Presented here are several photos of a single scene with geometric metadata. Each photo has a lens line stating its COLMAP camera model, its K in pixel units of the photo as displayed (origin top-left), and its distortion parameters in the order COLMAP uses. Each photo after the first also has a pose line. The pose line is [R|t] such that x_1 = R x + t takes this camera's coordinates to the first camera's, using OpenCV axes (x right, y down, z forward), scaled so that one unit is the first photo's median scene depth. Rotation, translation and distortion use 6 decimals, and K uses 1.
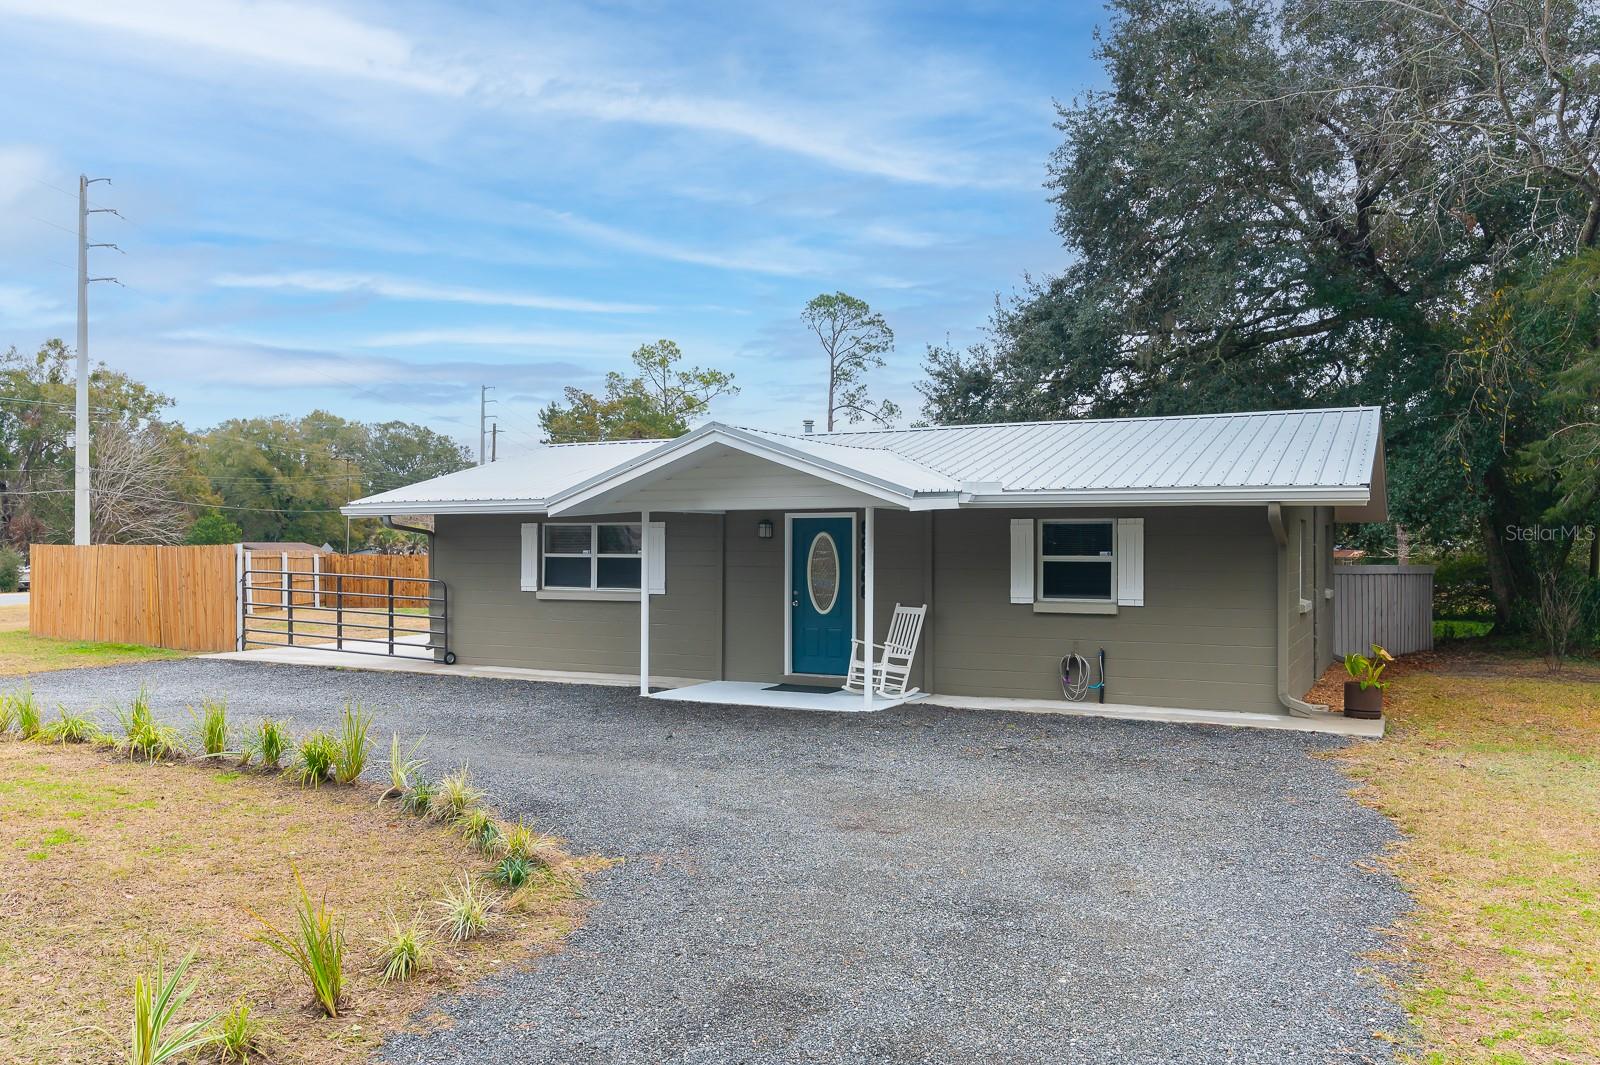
lens RADIAL K [[1164.7, 0, 800.0], [0, 1164.7, 532.5], [0, 0, 1]] dist [-0.000604, -0.001848]
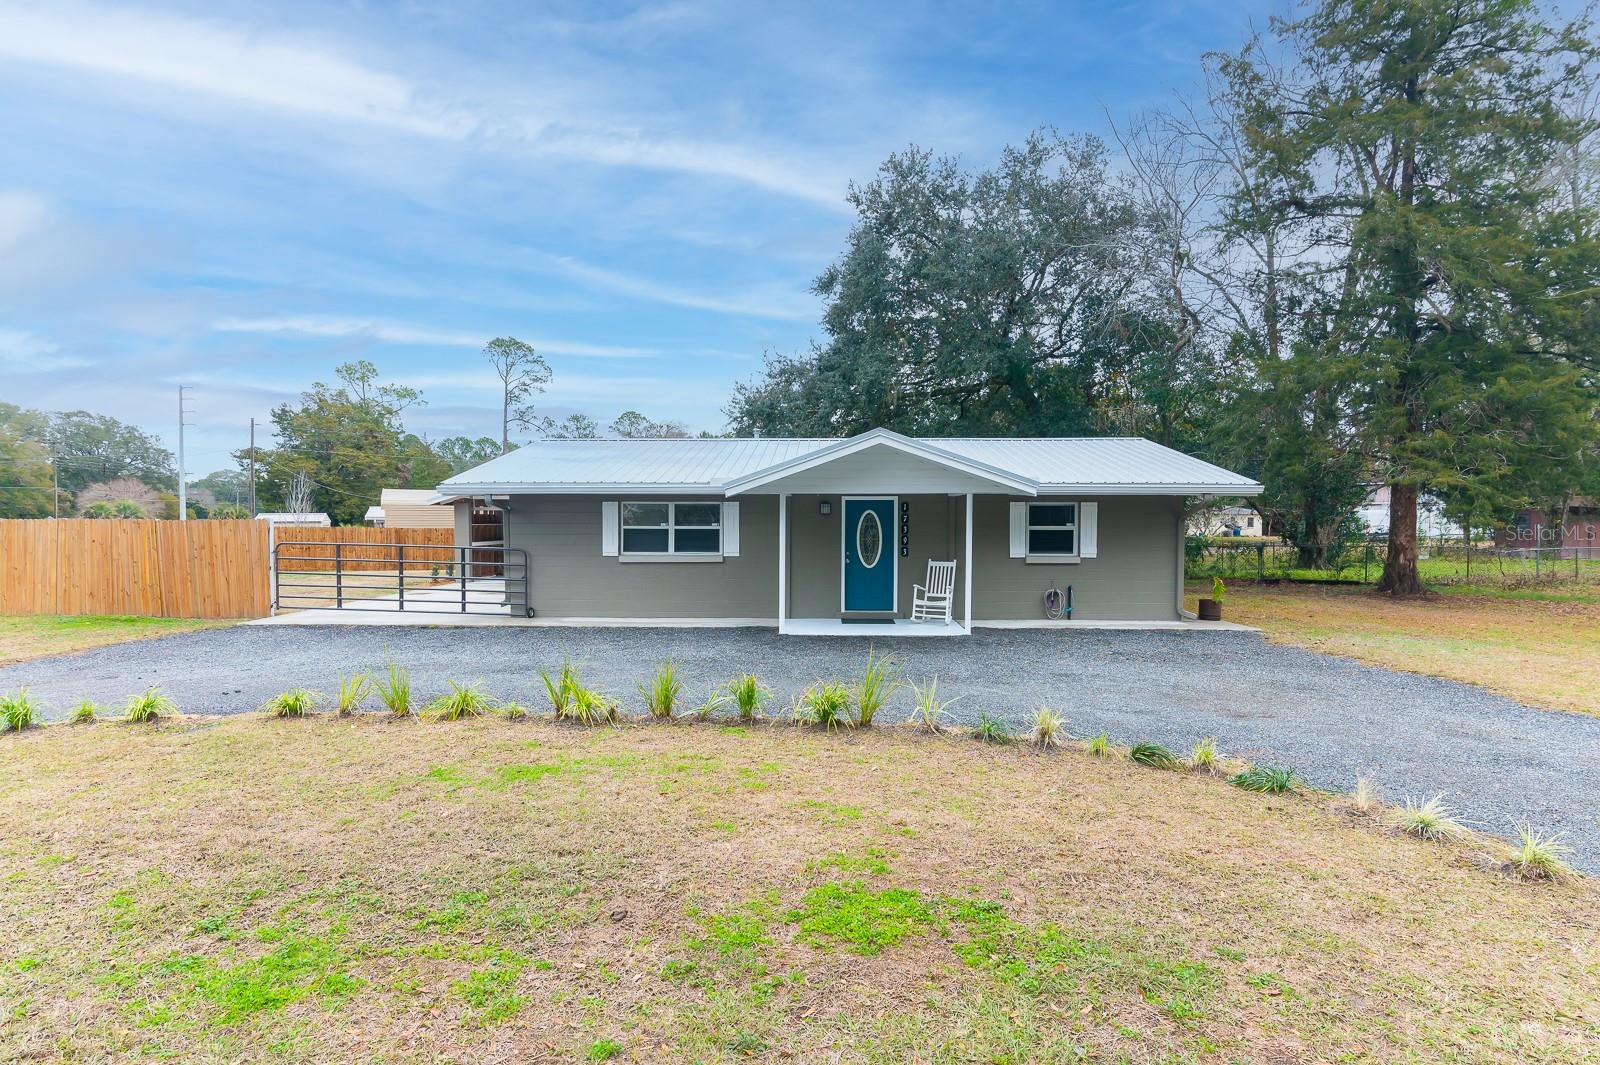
lens RADIAL K [[760.1, 0, 800.0], [0, 760.1, 532.5], [0, 0, 1]] dist [0.003162, 0.000361]
pose [[0.907968, -0.008003, 0.418964, -0.398952], [-0.004617, 0.999566, 0.029101, 0.000406], [-0.419015, -0.028357, 0.907537, 0.177365]]
